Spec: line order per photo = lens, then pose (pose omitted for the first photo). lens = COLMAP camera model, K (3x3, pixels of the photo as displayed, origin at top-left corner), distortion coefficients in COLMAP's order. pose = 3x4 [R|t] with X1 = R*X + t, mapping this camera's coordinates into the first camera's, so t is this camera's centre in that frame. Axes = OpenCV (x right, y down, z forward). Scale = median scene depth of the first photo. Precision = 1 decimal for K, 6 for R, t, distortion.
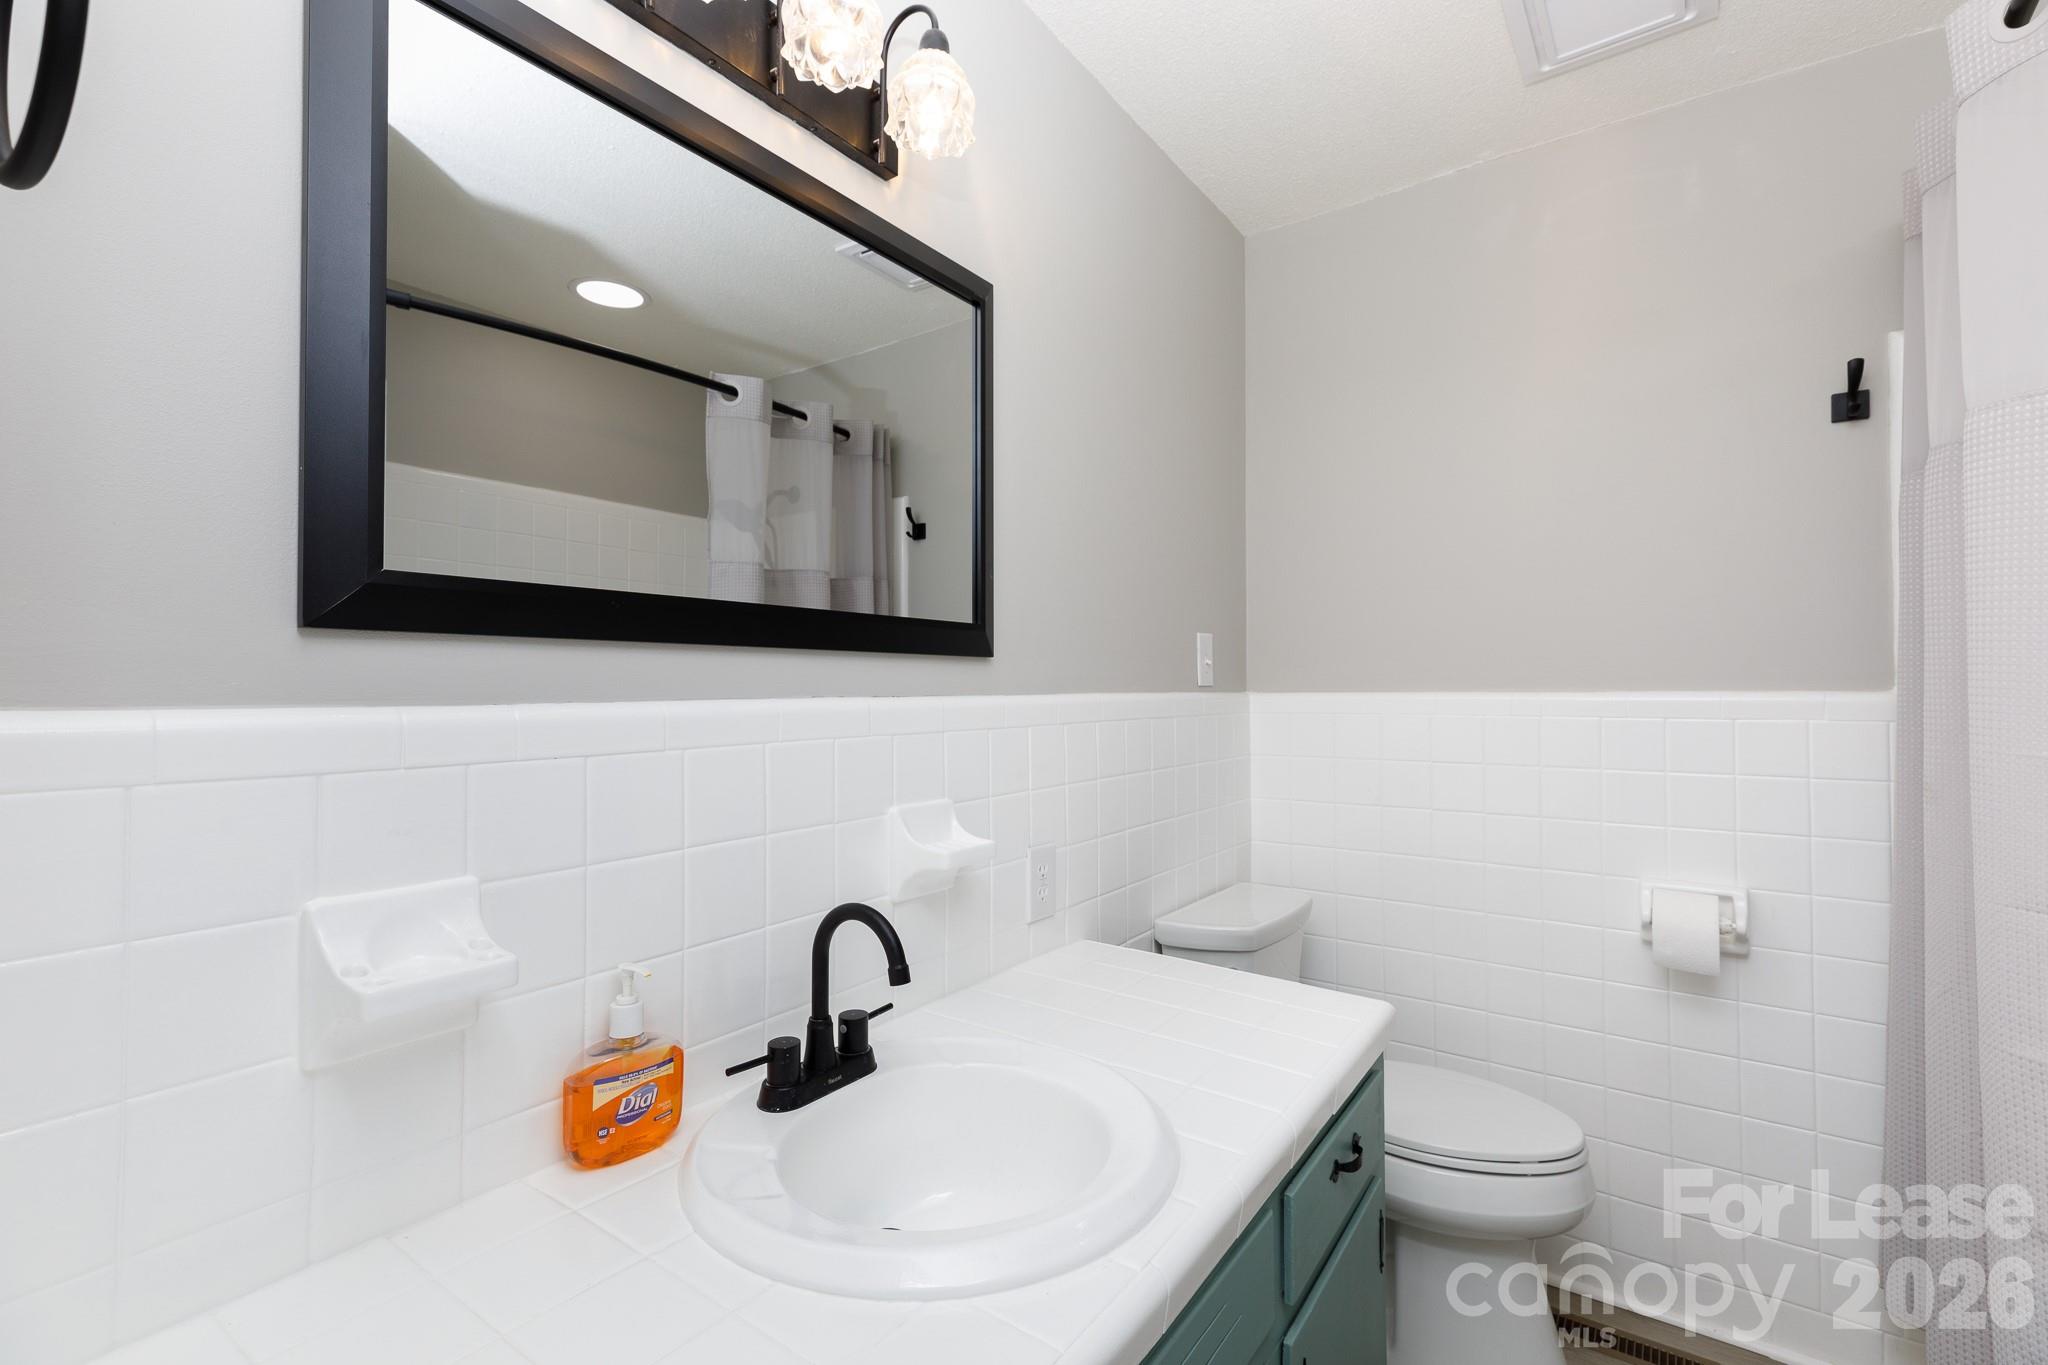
lens RADIAL K [[922.6, 0, 1011.0], [0, 922.6, 673.9], [0, 0, 1]] dist [0.000591, 0.000277]
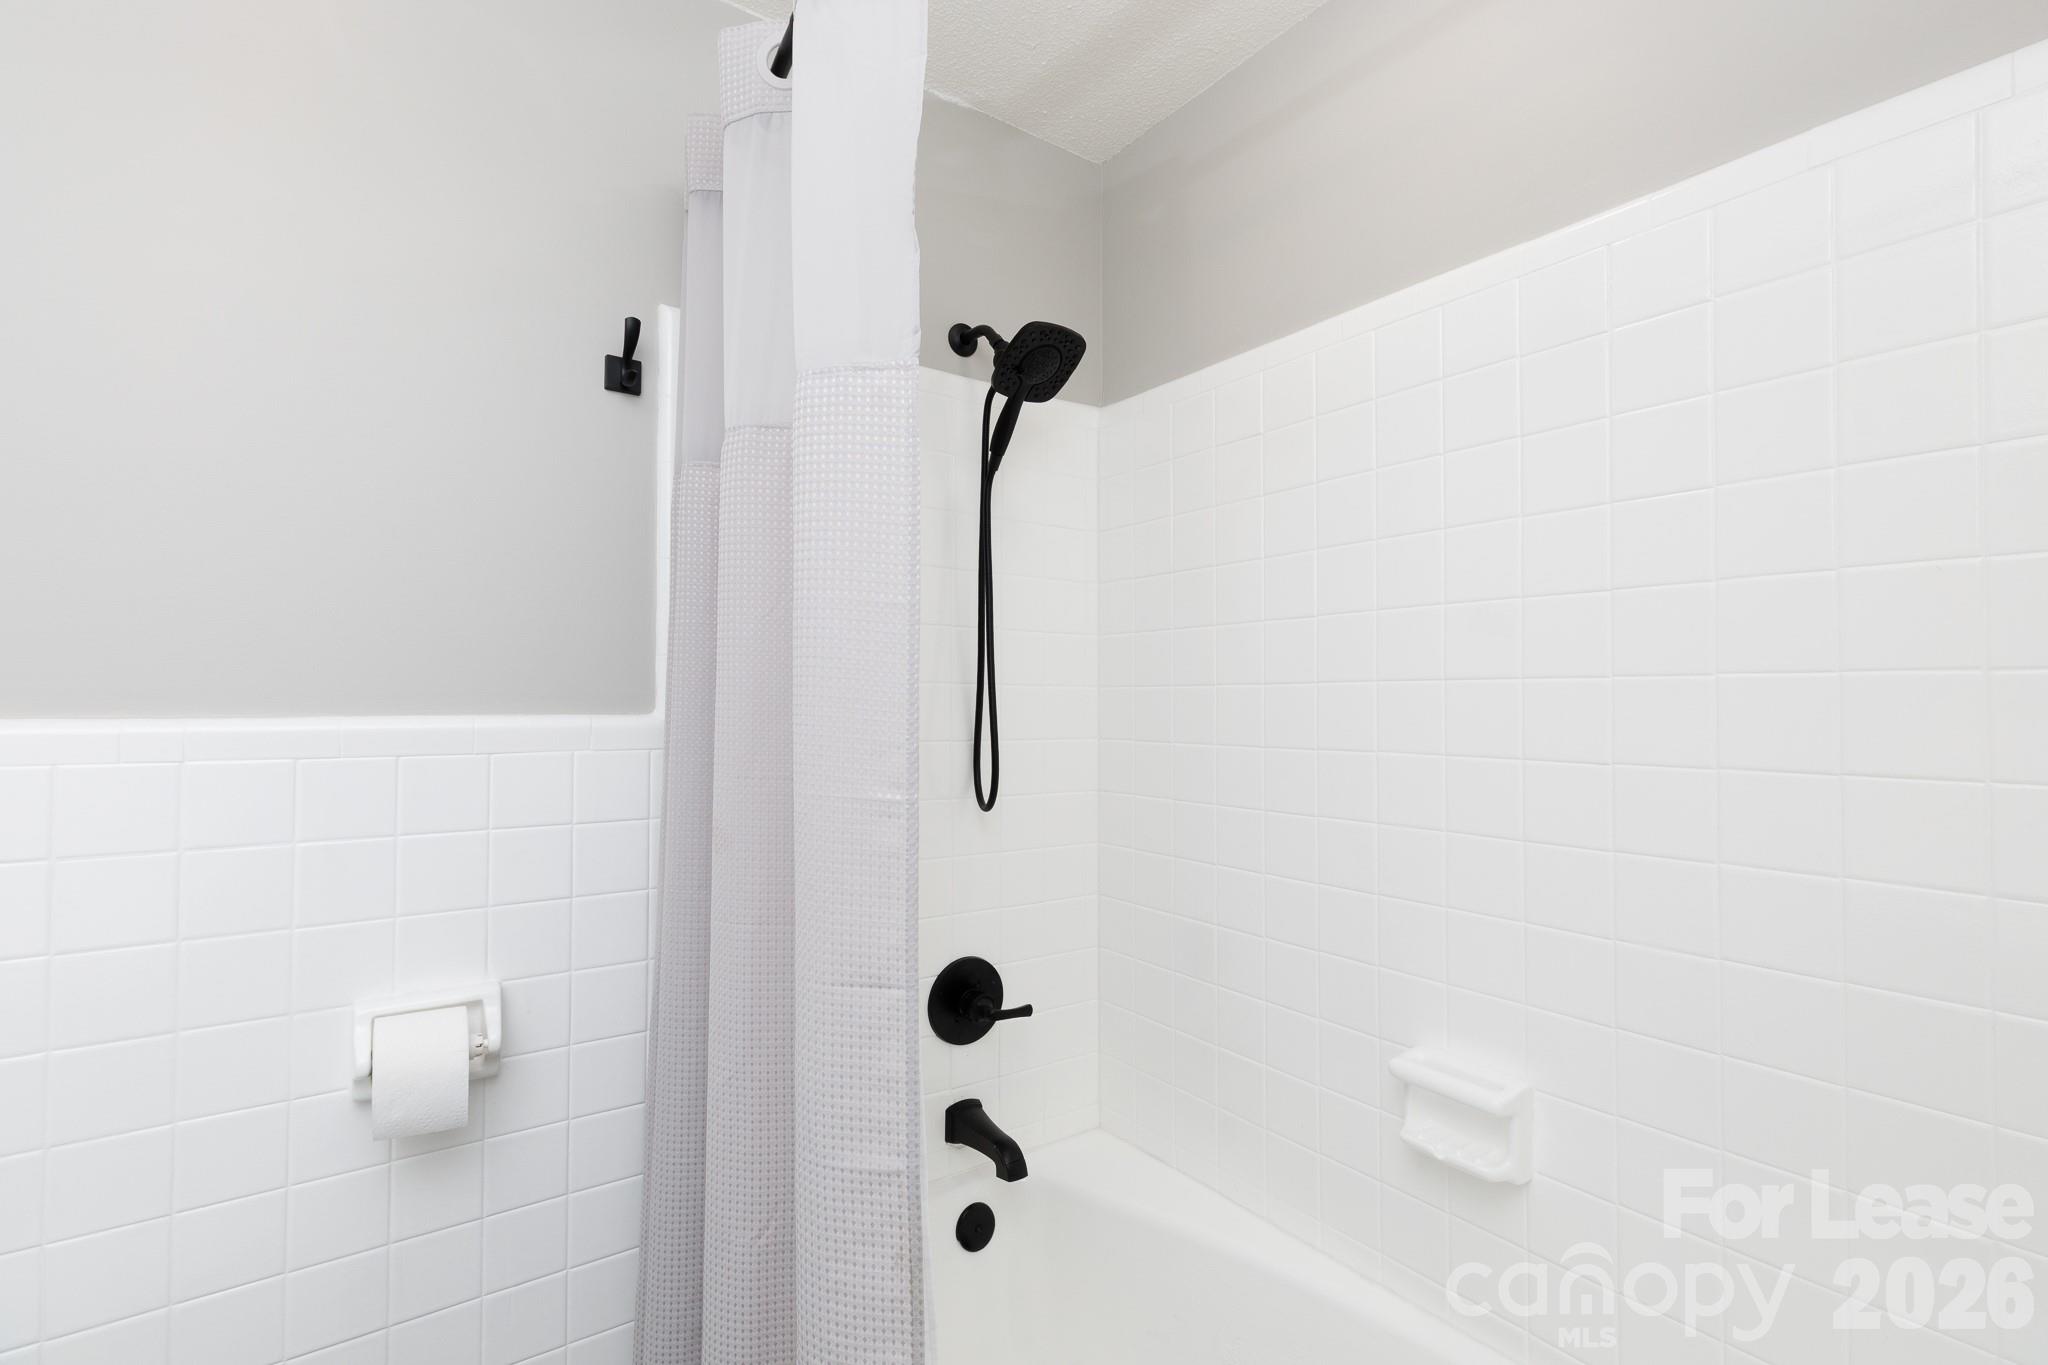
lens RADIAL K [[922.6, 0, 1011.0], [0, 922.6, 673.9], [0, 0, 1]] dist [0.000591, 0.000277]
pose [[0.326361, 0.021908, 0.944991, 0.232933], [-0.009200, 0.999758, -0.020001, -0.005488], [-0.945200, -0.002167, 0.326483, 0.384149]]
